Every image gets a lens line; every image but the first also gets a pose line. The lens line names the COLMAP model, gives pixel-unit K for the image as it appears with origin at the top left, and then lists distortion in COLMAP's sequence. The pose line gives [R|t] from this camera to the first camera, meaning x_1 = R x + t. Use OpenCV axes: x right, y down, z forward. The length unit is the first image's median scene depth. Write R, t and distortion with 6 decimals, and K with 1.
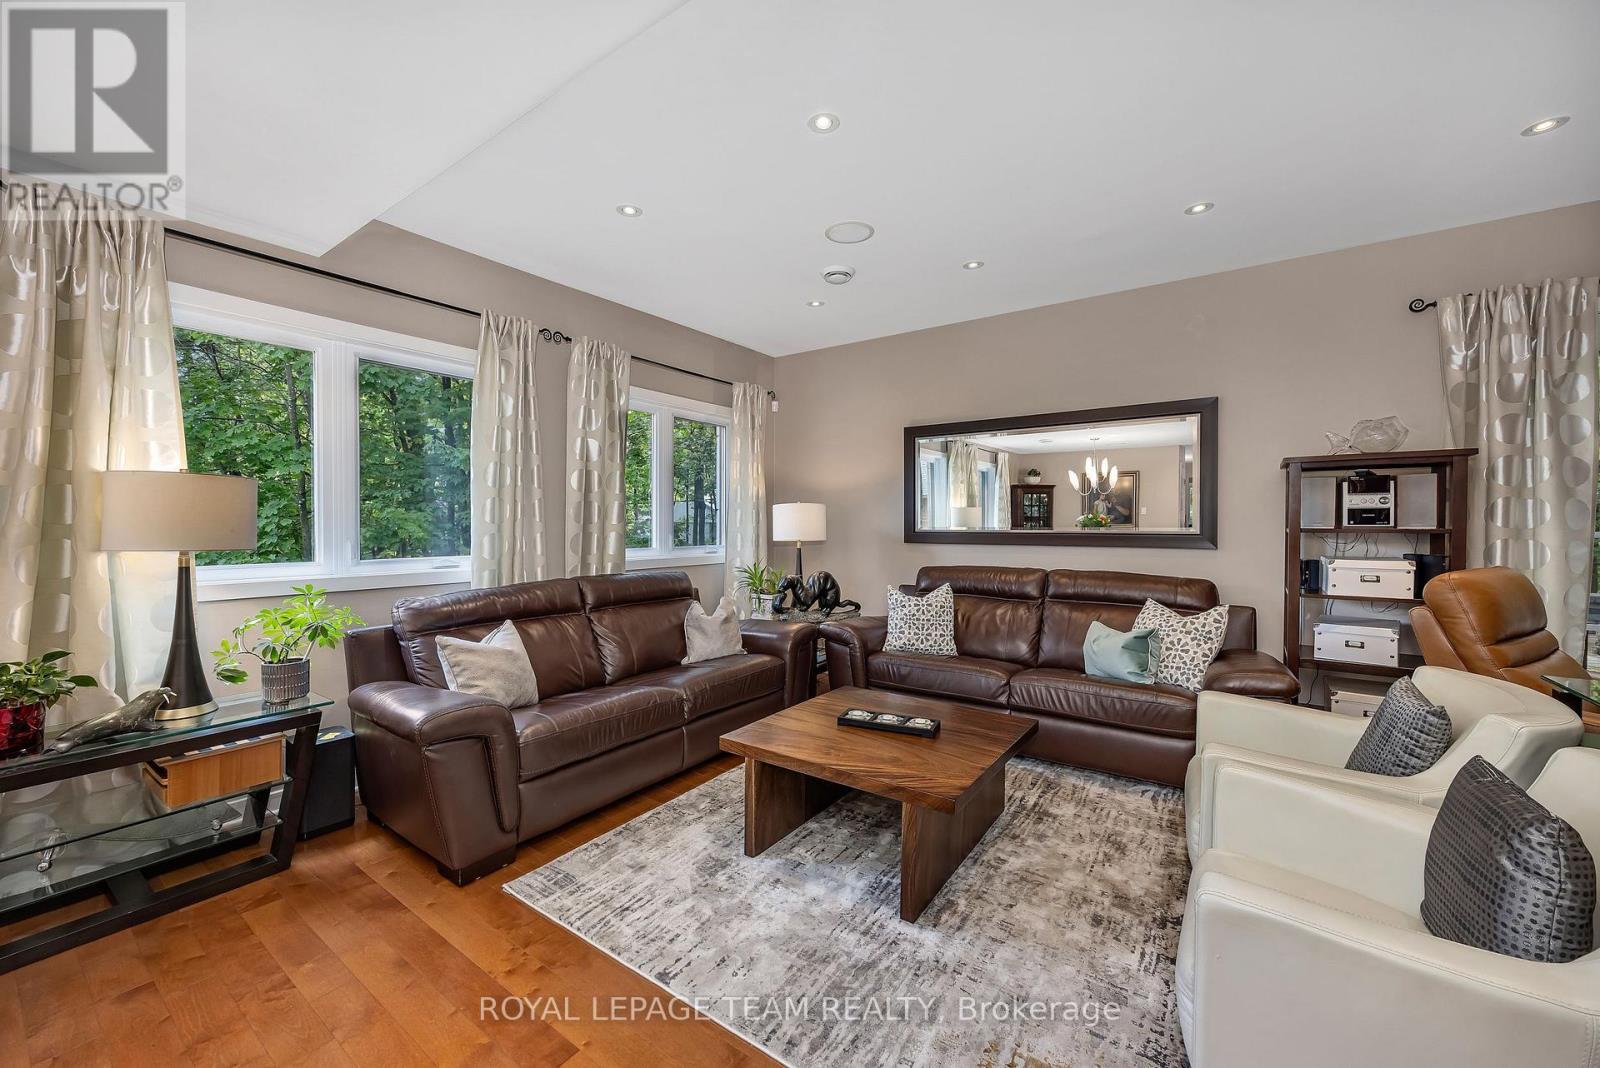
lens RADIAL K [[625.7, 0, 799.7], [0, 625.7, 532.5], [0, 0, 1]] dist [-0.015119, 0.000551]
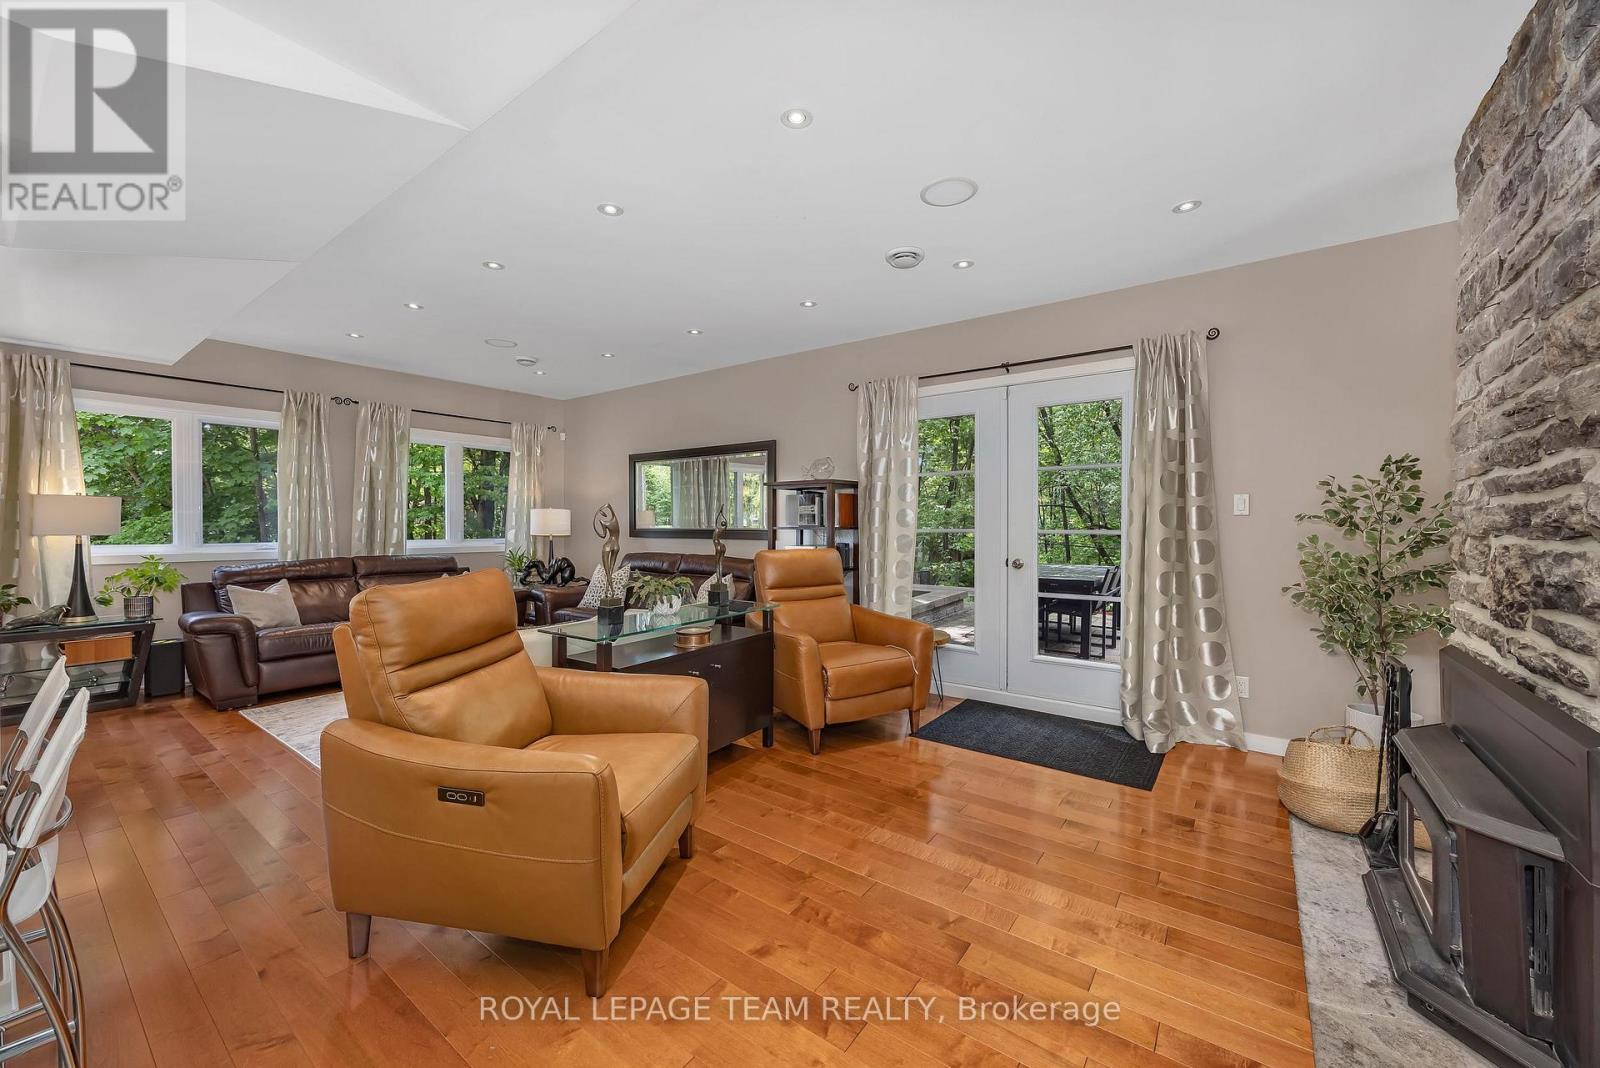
lens RADIAL K [[625.7, 0, 803.3], [0, 625.7, 533.2], [0, 0, 1]] dist [-0.015119, 0.000551]
pose [[0.999879, 0.011892, 0.009986, 0.945985], [-0.011990, 0.999880, 0.009762, -0.018834], [-0.009869, -0.009881, 0.999902, -0.711802]]
